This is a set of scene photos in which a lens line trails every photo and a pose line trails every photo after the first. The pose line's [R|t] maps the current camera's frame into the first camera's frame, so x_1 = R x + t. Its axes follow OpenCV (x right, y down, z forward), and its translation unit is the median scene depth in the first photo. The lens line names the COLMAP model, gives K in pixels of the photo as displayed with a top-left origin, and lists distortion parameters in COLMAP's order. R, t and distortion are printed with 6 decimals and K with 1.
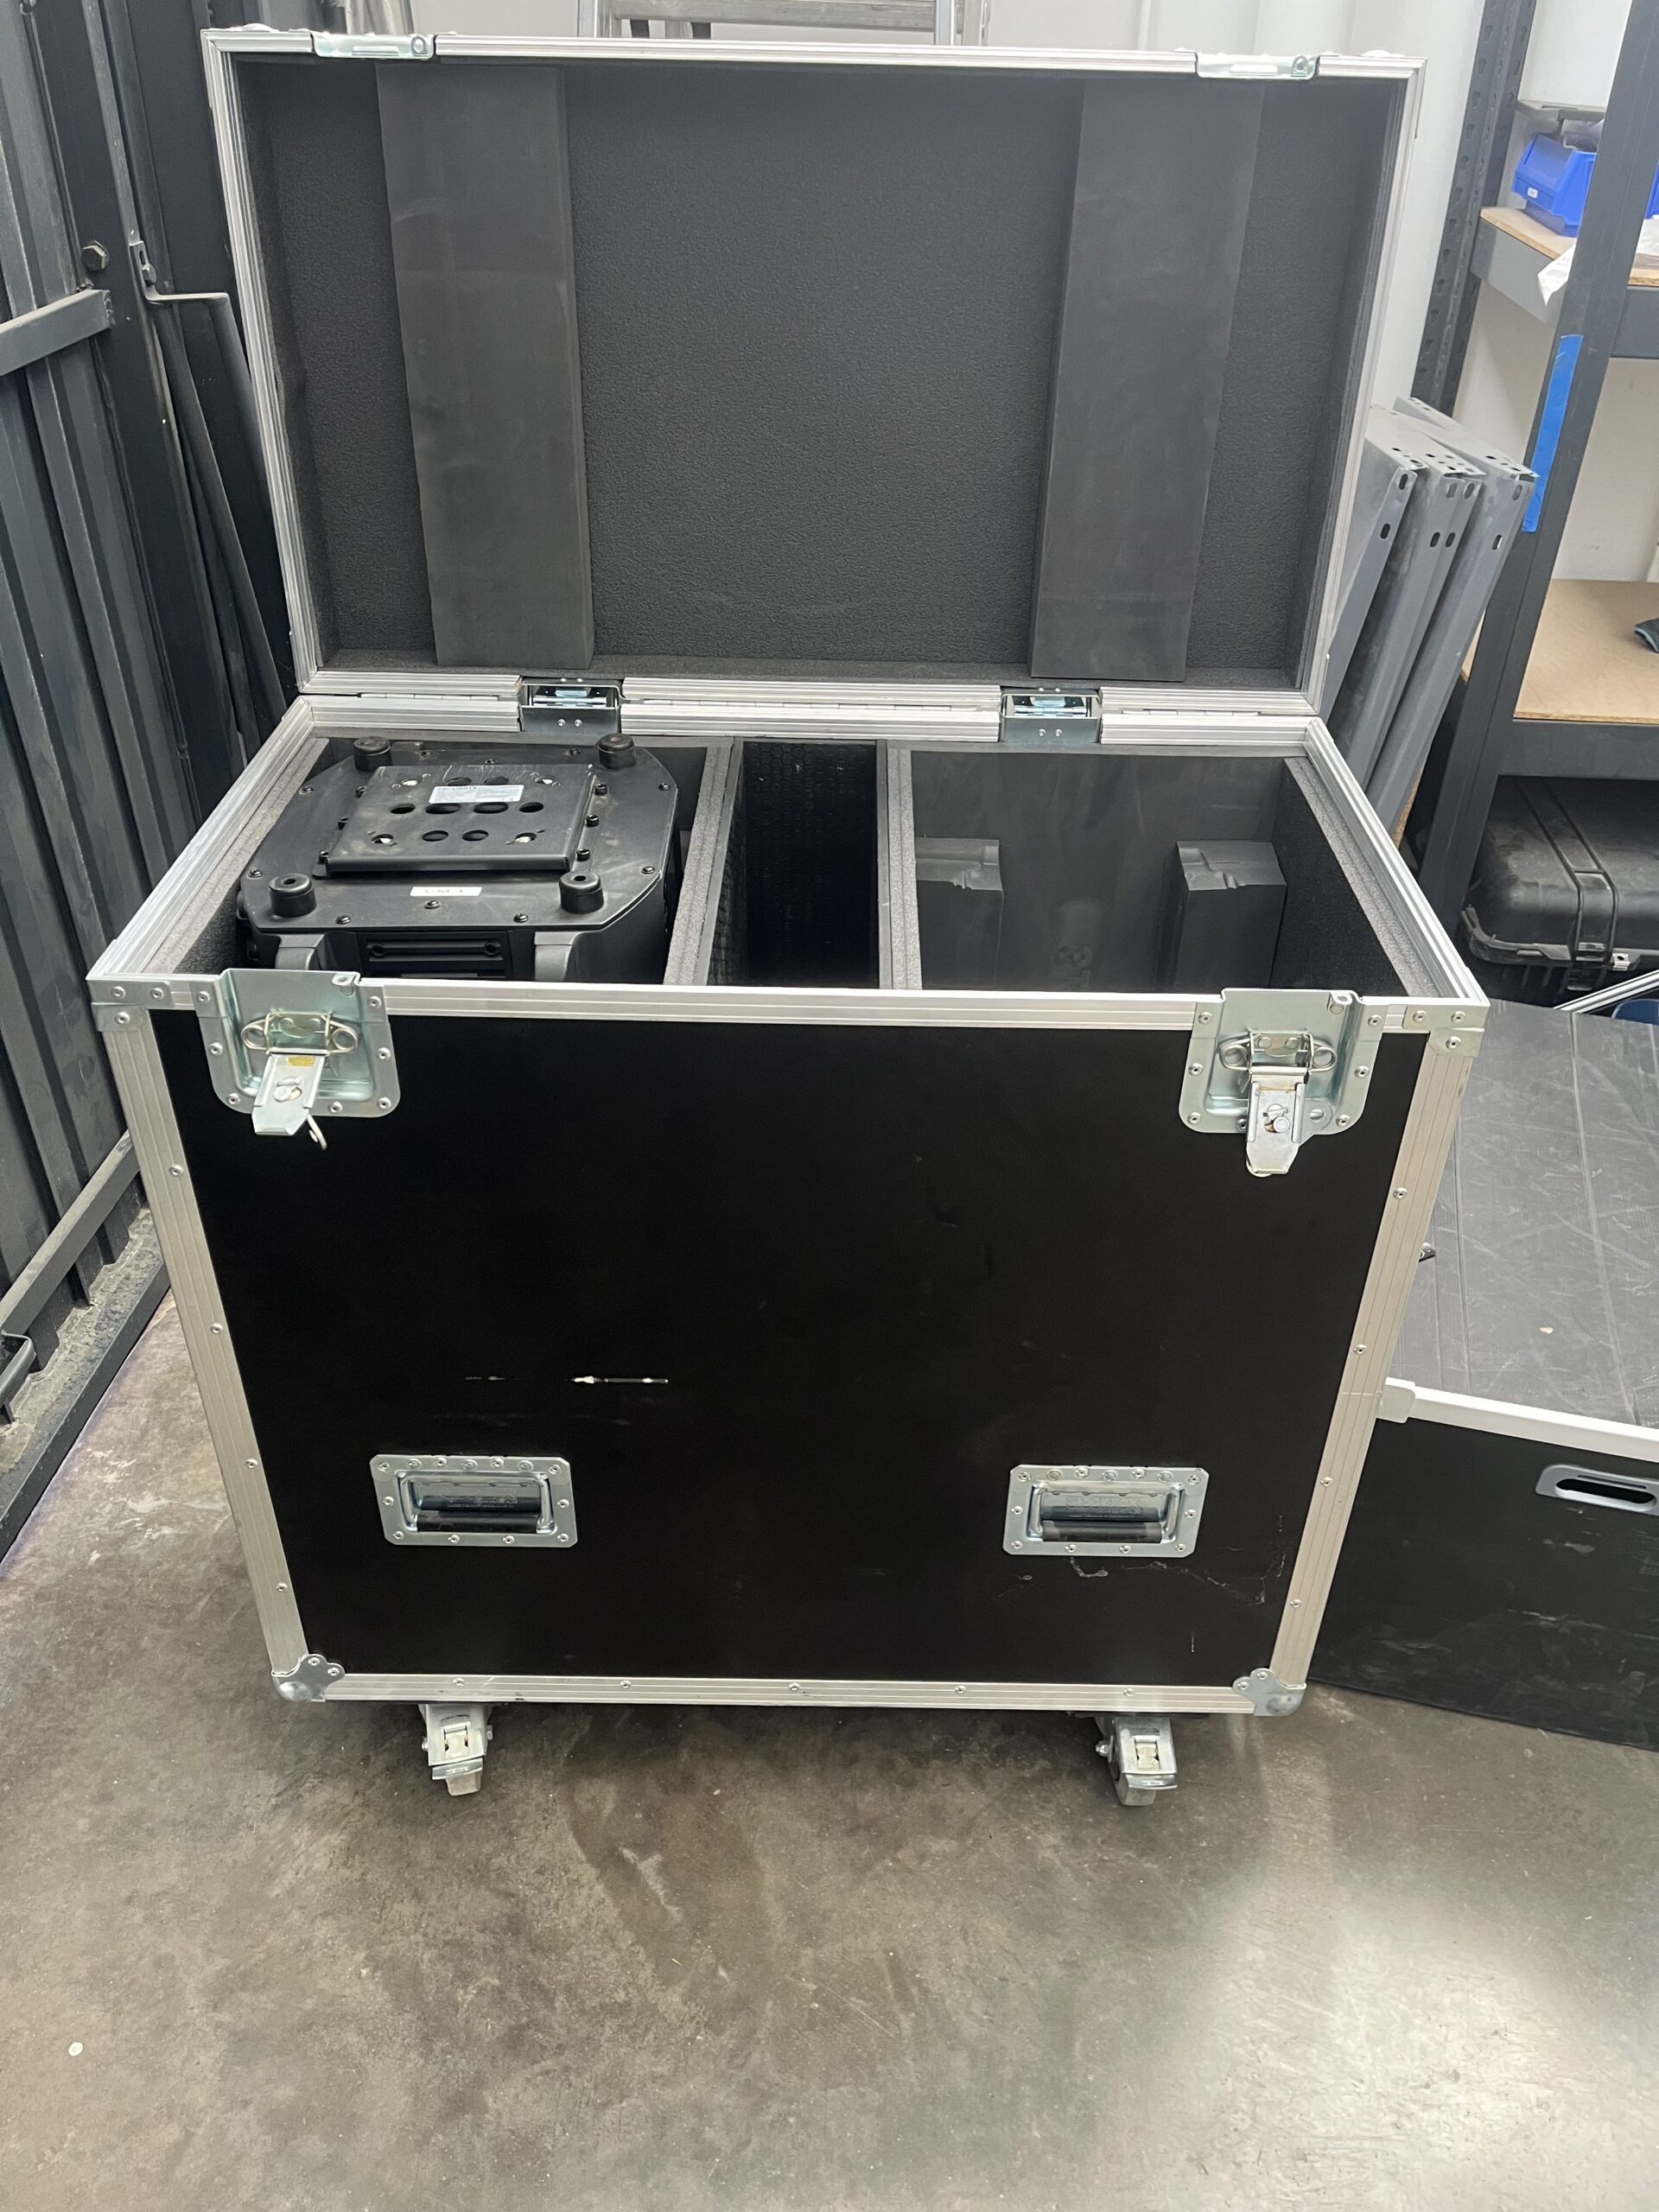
lens RADIAL K [[1729.0, 0, 834.7], [0, 1729.0, 1119.9], [0, 0, 1]] dist [0.004198, -0.008145]
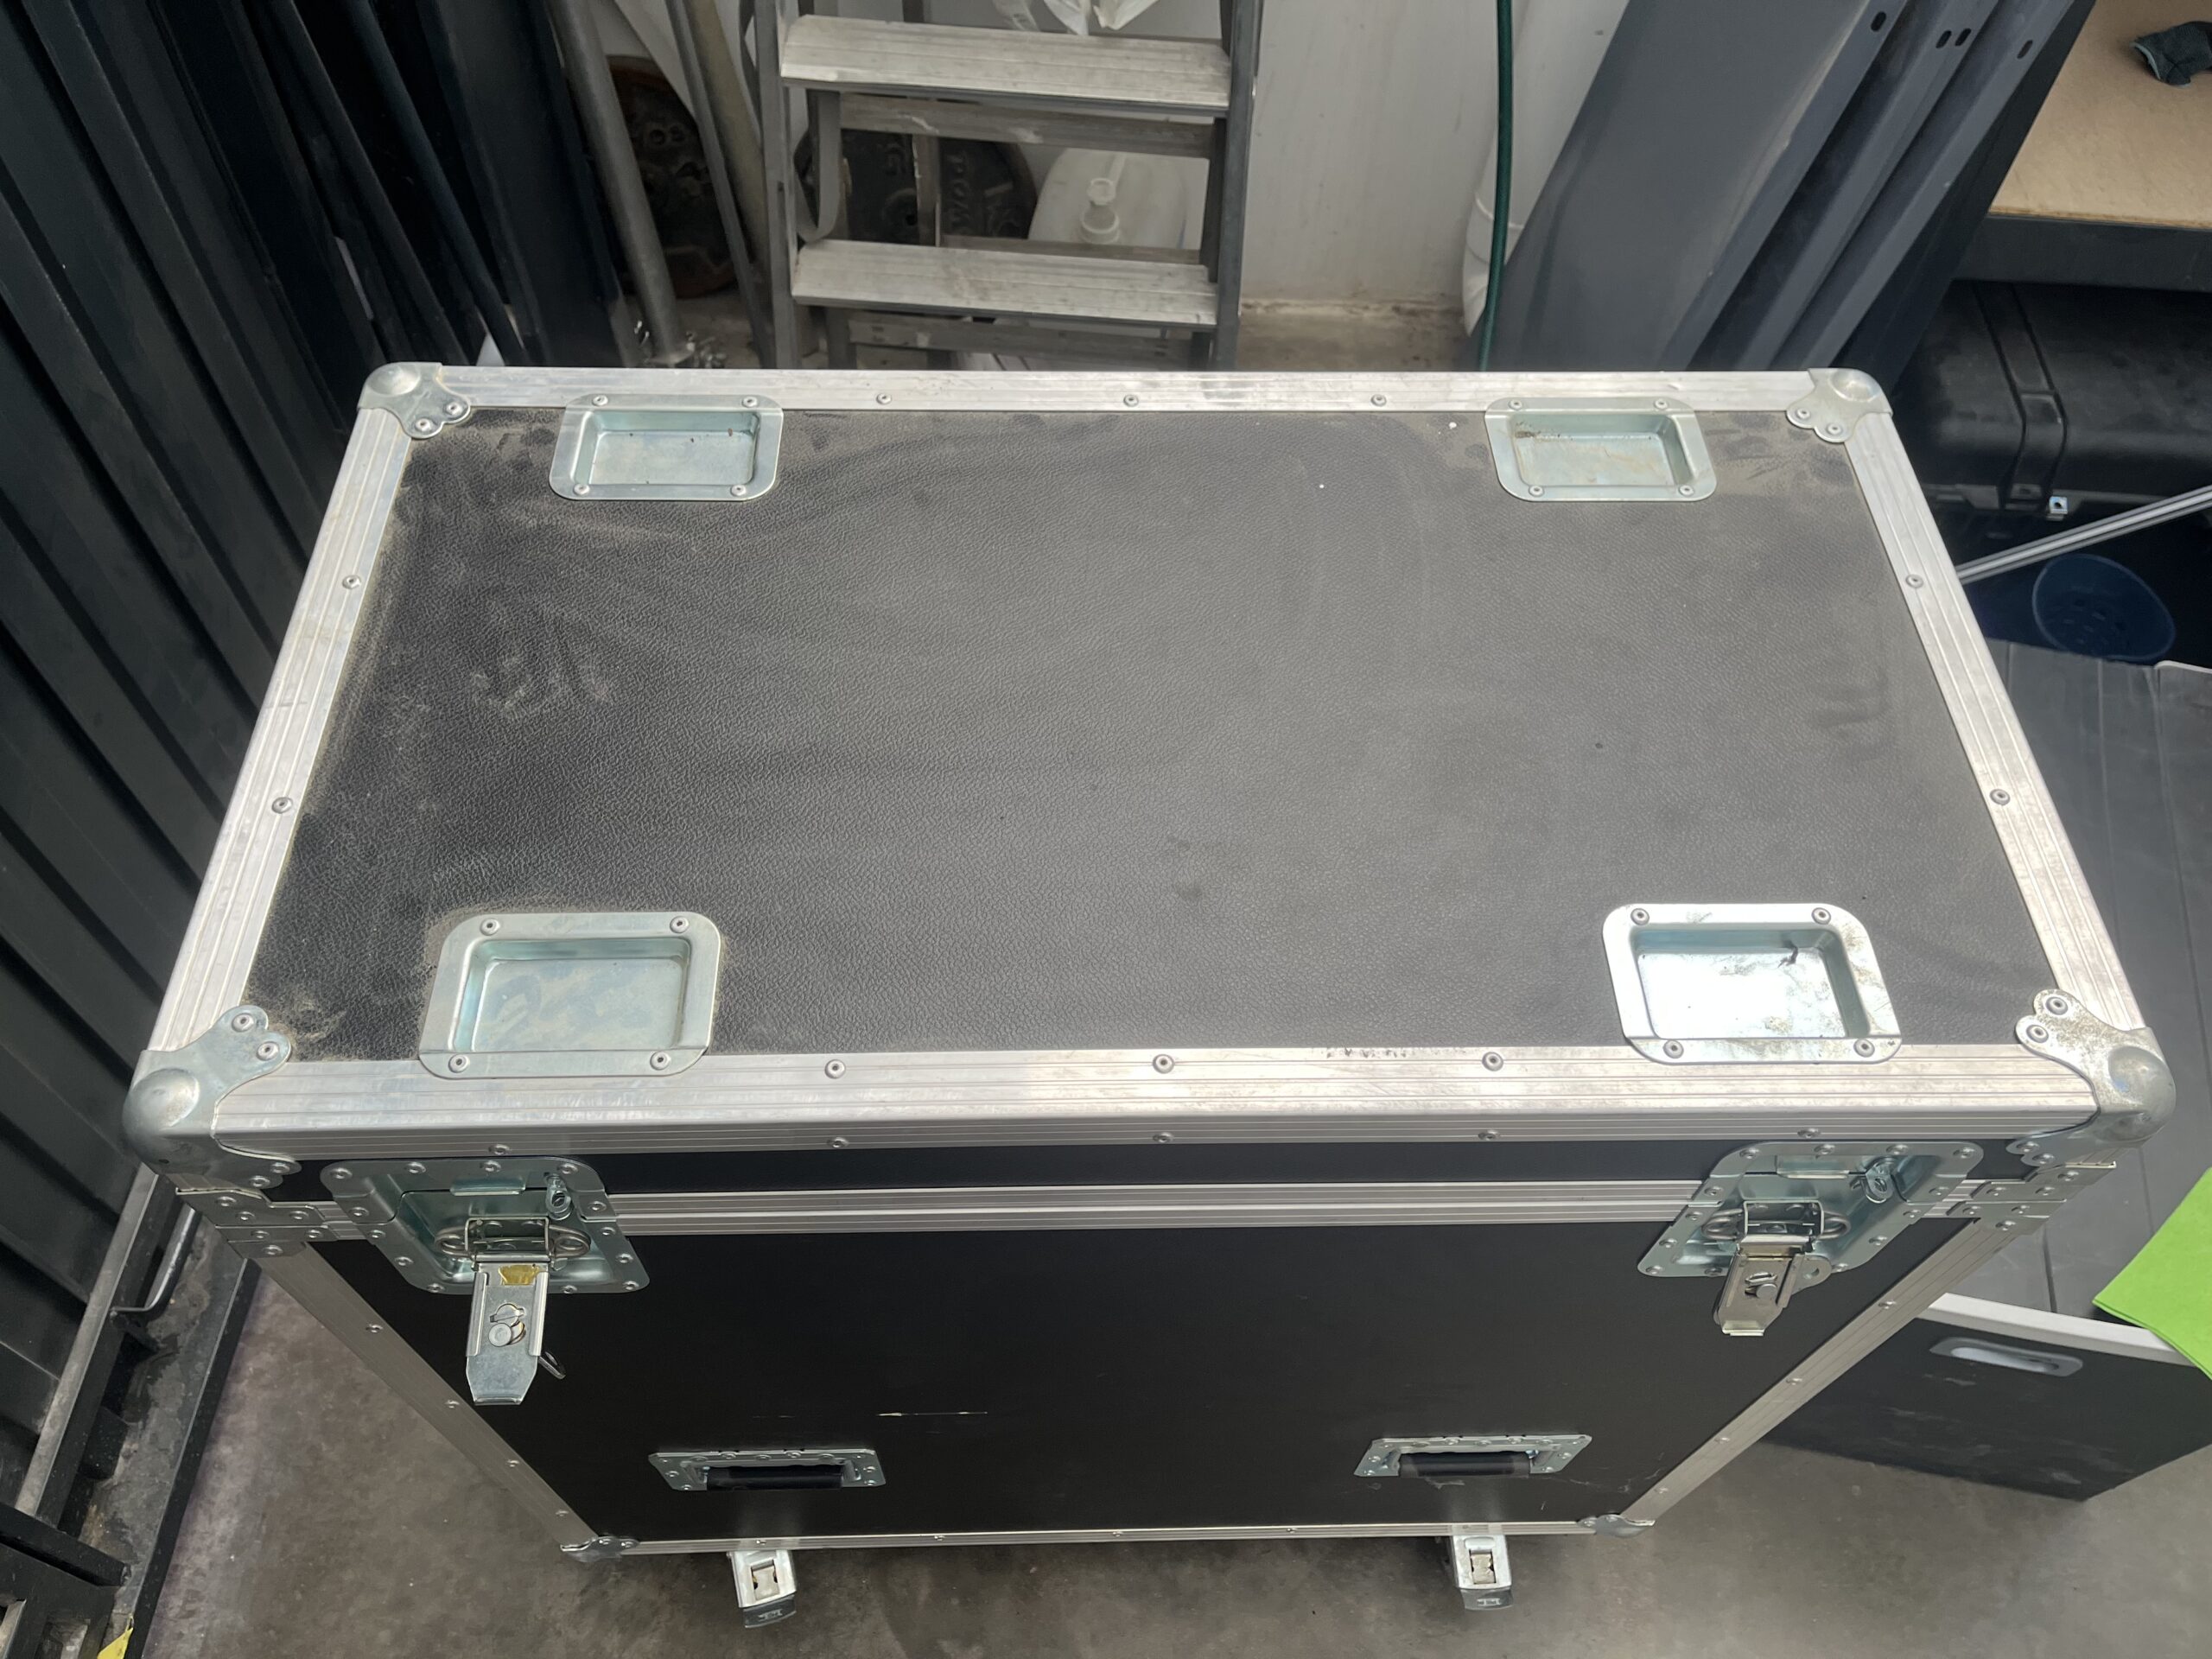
lens RADIAL K [[1729.0, 0, 1097.5], [0, 1729.0, 825.7], [0, 0, 1]] dist [0.004198, -0.008145]
pose [[0.999426, -0.024075, 0.023833, -0.044902], [0.013473, 0.927969, 0.372415, -0.364875], [-0.031083, -0.371880, 0.927760, 0.248337]]
